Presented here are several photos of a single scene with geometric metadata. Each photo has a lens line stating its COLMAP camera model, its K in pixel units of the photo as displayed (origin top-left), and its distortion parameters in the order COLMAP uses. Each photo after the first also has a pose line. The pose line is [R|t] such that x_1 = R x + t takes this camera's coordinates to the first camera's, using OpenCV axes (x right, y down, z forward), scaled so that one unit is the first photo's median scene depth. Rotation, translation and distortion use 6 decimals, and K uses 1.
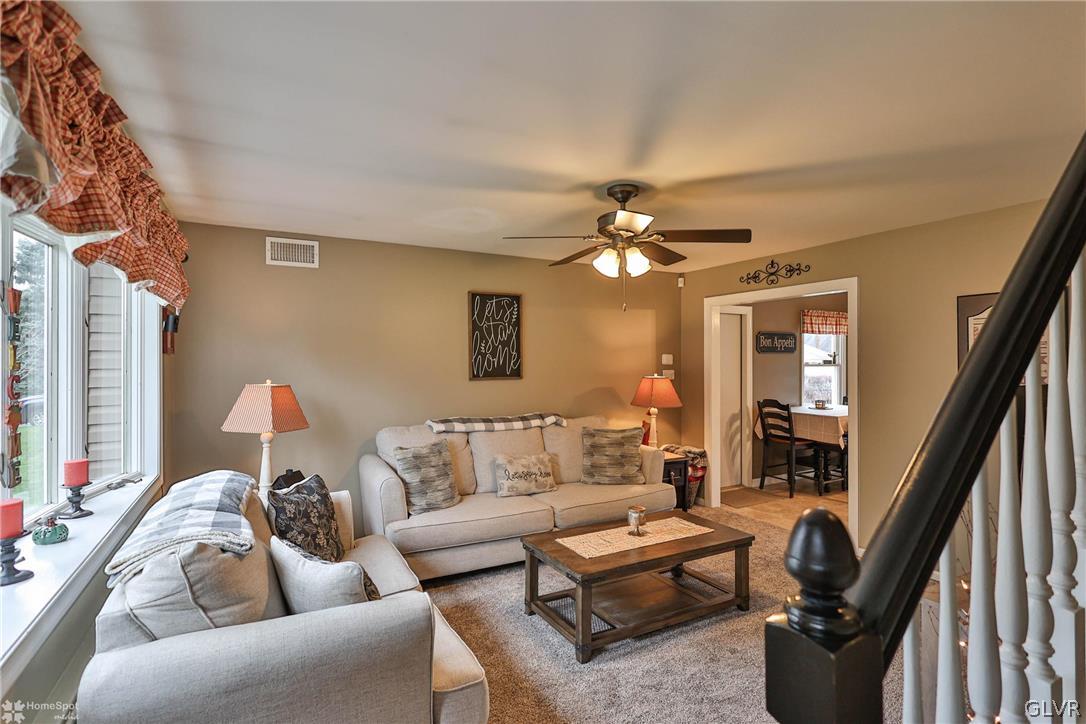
lens RADIAL K [[531.3, 0, 546.9], [0, 531.3, 357.3], [0, 0, 1]] dist [-0.000077, -0.000207]
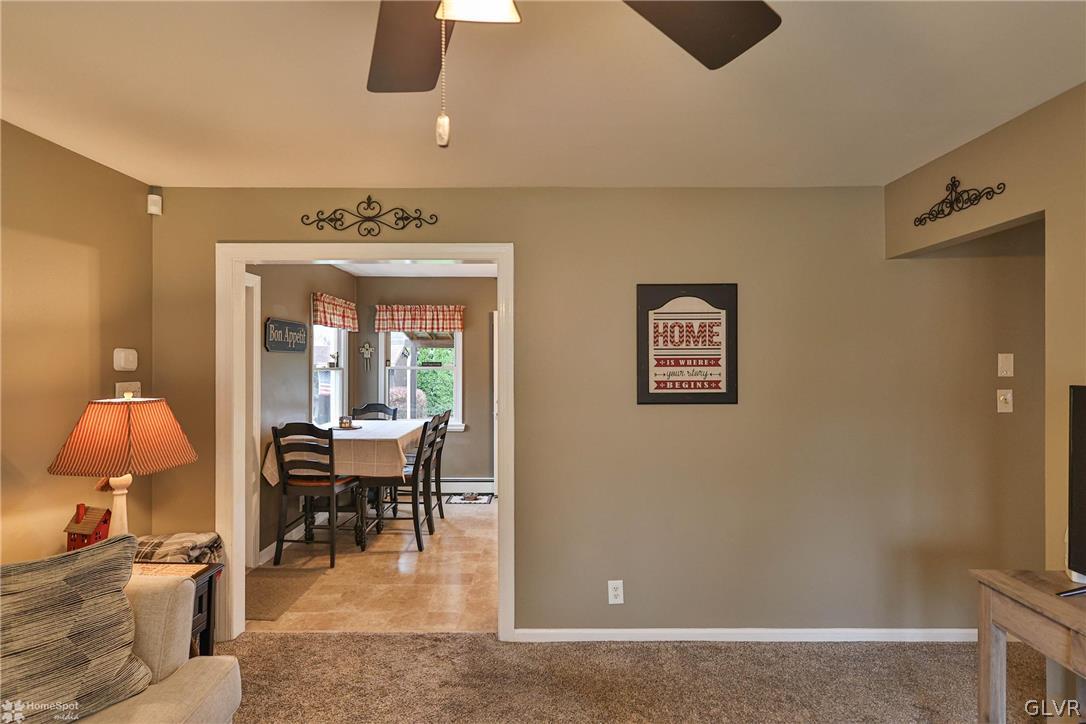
lens RADIAL K [[551.3, 0, 543.0], [0, 551.3, 362.0], [0, 0, 1]] dist [0.000989, 0.000144]
pose [[0.487604, 0.003880, 0.873056, -0.024781], [-0.008078, 0.999967, 0.000067, 0.003432], [-0.873028, -0.007085, 0.487619, 0.528748]]
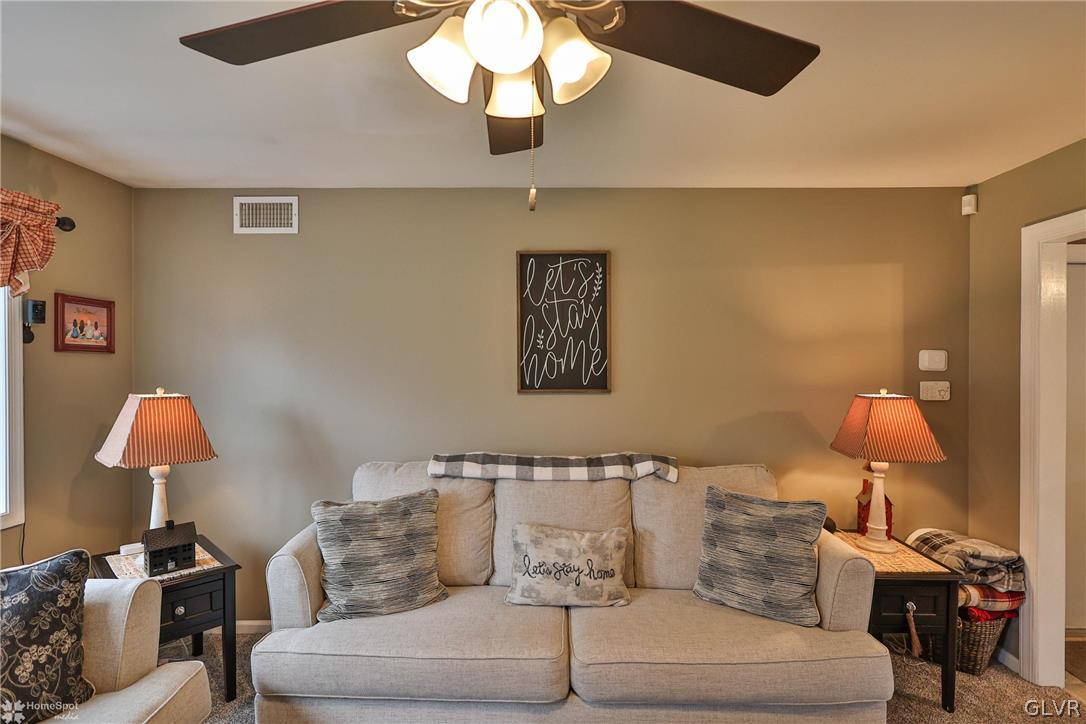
lens RADIAL K [[553.5, 0, 549.9], [0, 553.5, 366.3], [0, 0, 1]] dist [-0.000876, -0.001128]
pose [[0.870940, 0.003453, -0.491377, 0.203632], [0.001423, 0.999953, 0.009550, 0.004901], [0.491387, -0.009017, 0.870895, 0.438414]]
